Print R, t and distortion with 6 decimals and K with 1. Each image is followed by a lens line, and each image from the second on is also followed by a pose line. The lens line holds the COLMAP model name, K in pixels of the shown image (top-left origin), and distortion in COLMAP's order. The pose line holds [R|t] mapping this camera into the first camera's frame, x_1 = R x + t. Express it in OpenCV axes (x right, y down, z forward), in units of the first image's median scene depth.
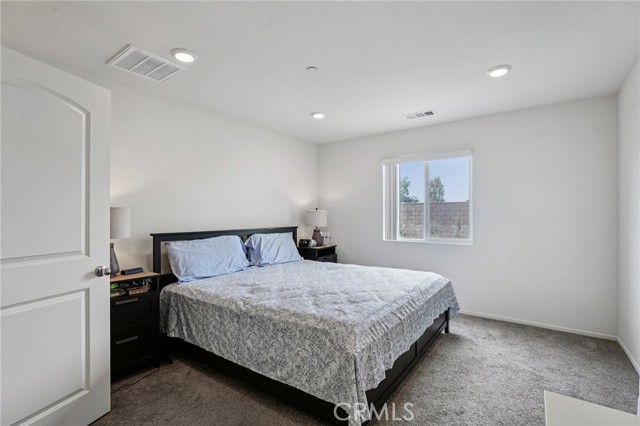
lens RADIAL K [[293.3, 0, 320.4], [0, 293.3, 214.9], [0, 0, 1]] dist [-0.002011, -0.000057]
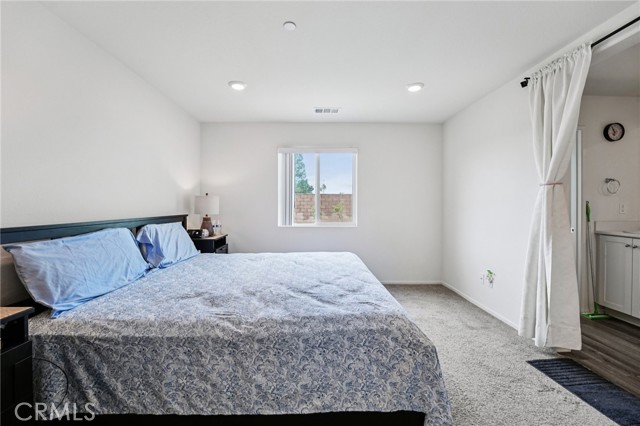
lens RADIAL K [[262.7, 0, 316.4], [0, 262.7, 203.8], [0, 0, 1]] dist [-0.021955, 0.000795]
pose [[0.806021, 0.006173, 0.591854, -0.398764], [-0.003545, 0.999978, -0.005602, 0.022149], [-0.591876, 0.002417, 0.806026, 0.336666]]
